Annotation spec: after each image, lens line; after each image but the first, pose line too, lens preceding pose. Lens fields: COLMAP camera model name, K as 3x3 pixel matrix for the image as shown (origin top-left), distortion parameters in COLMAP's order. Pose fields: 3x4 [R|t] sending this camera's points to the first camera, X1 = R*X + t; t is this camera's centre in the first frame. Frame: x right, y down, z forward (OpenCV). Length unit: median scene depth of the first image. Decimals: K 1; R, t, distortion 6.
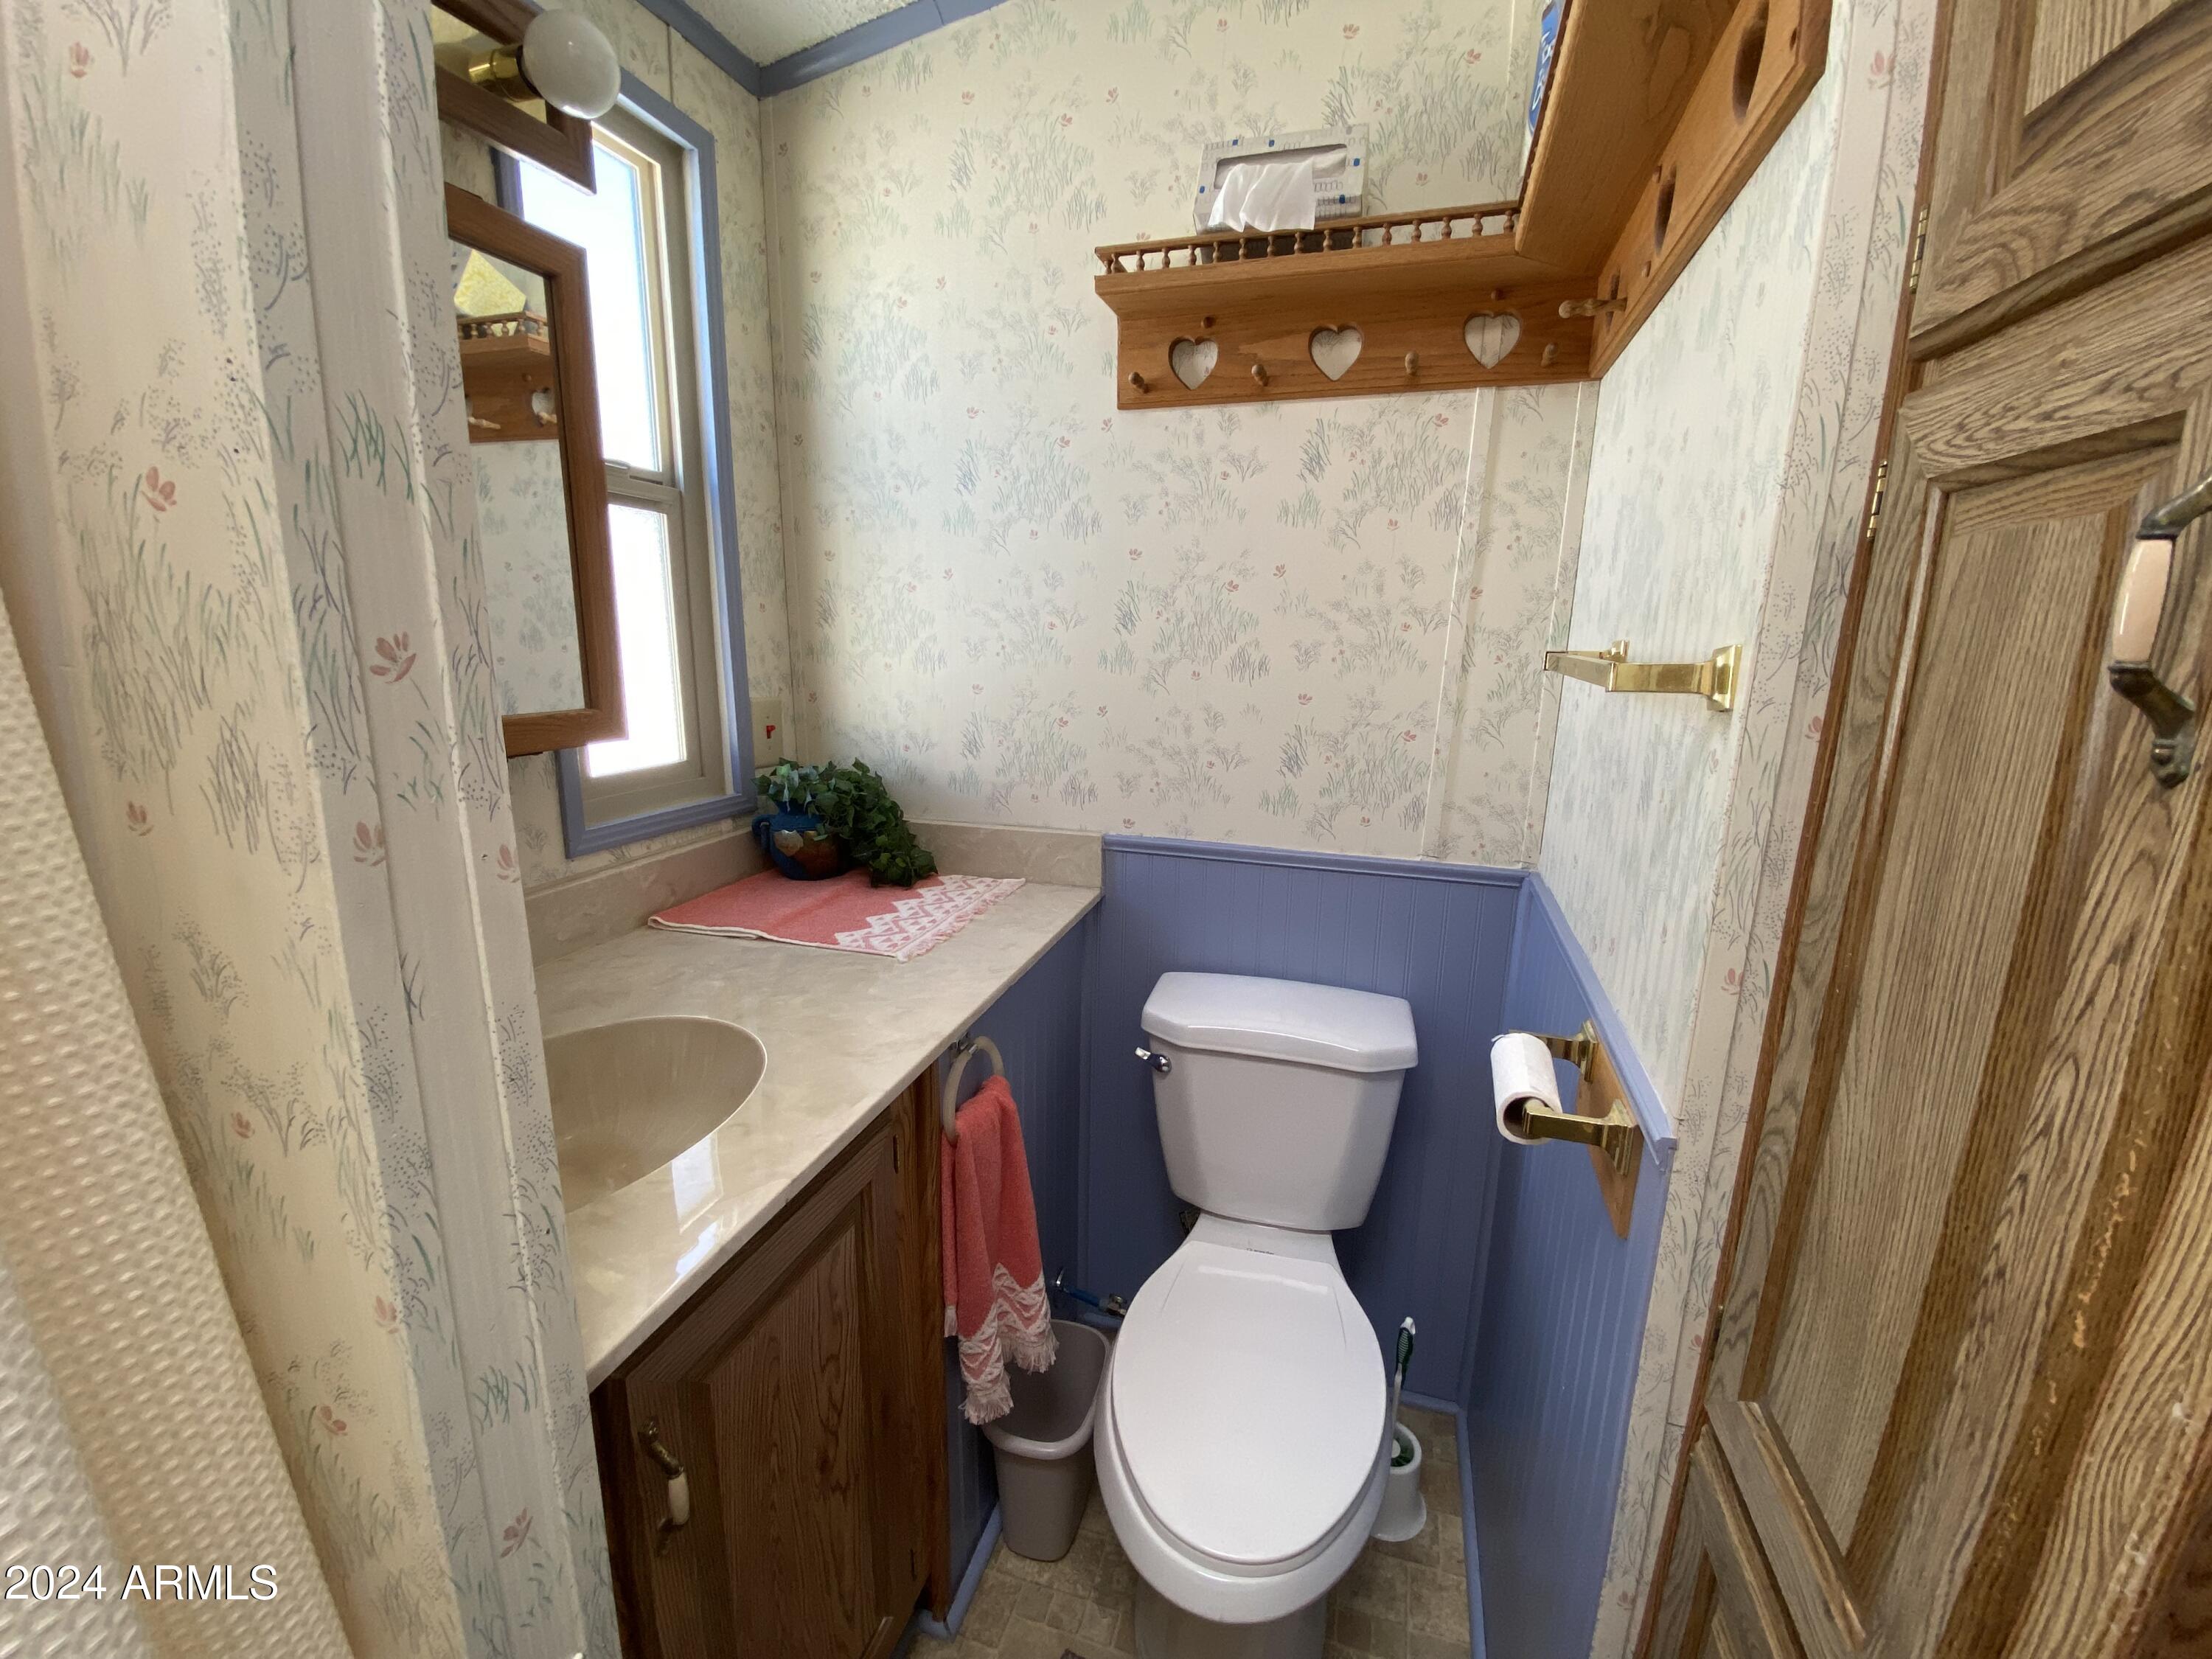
lens RADIAL K [[889.5, 0, 1119.7], [0, 889.5, 830.7], [0, 0, 1]] dist [0.029484, -0.027502]
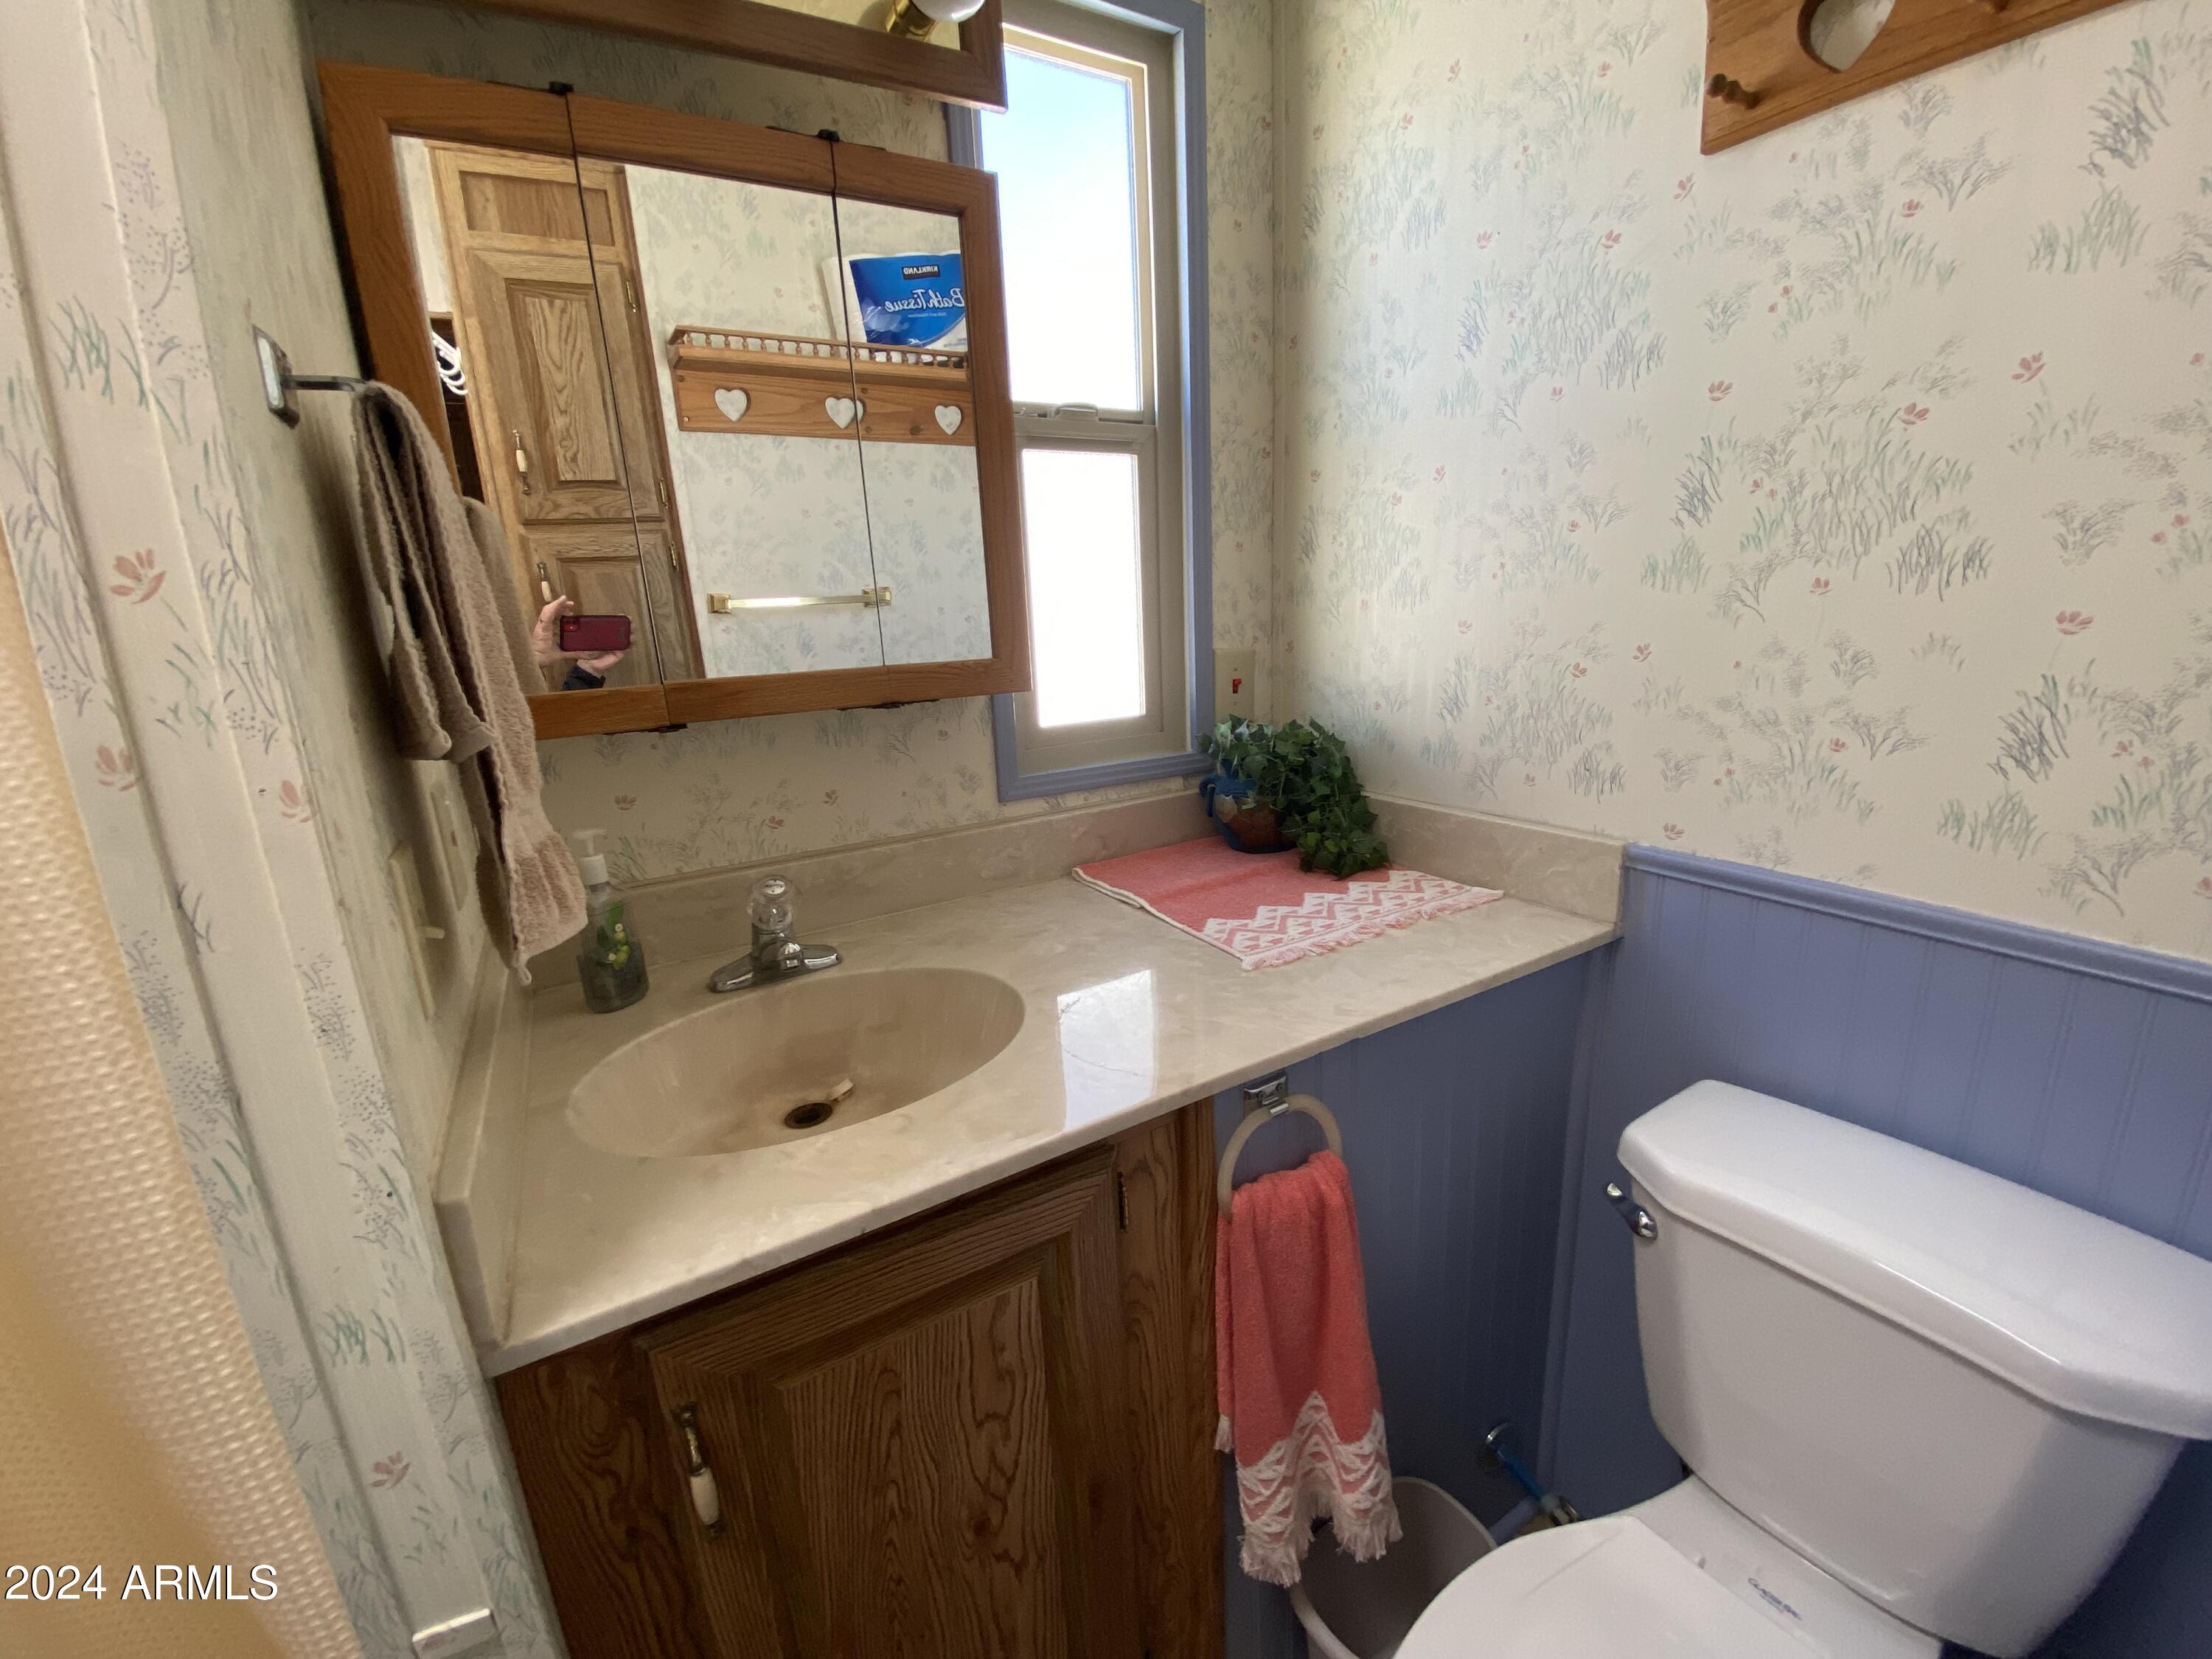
lens RADIAL K [[889.5, 0, 1119.7], [0, 889.5, 830.7], [0, 0, 1]] dist [0.029484, -0.027502]
pose [[0.724478, 0.116760, -0.679337, 0.178687], [-0.088504, 0.993148, 0.076311, -0.025045], [0.683593, 0.004838, 0.729847, 0.294150]]
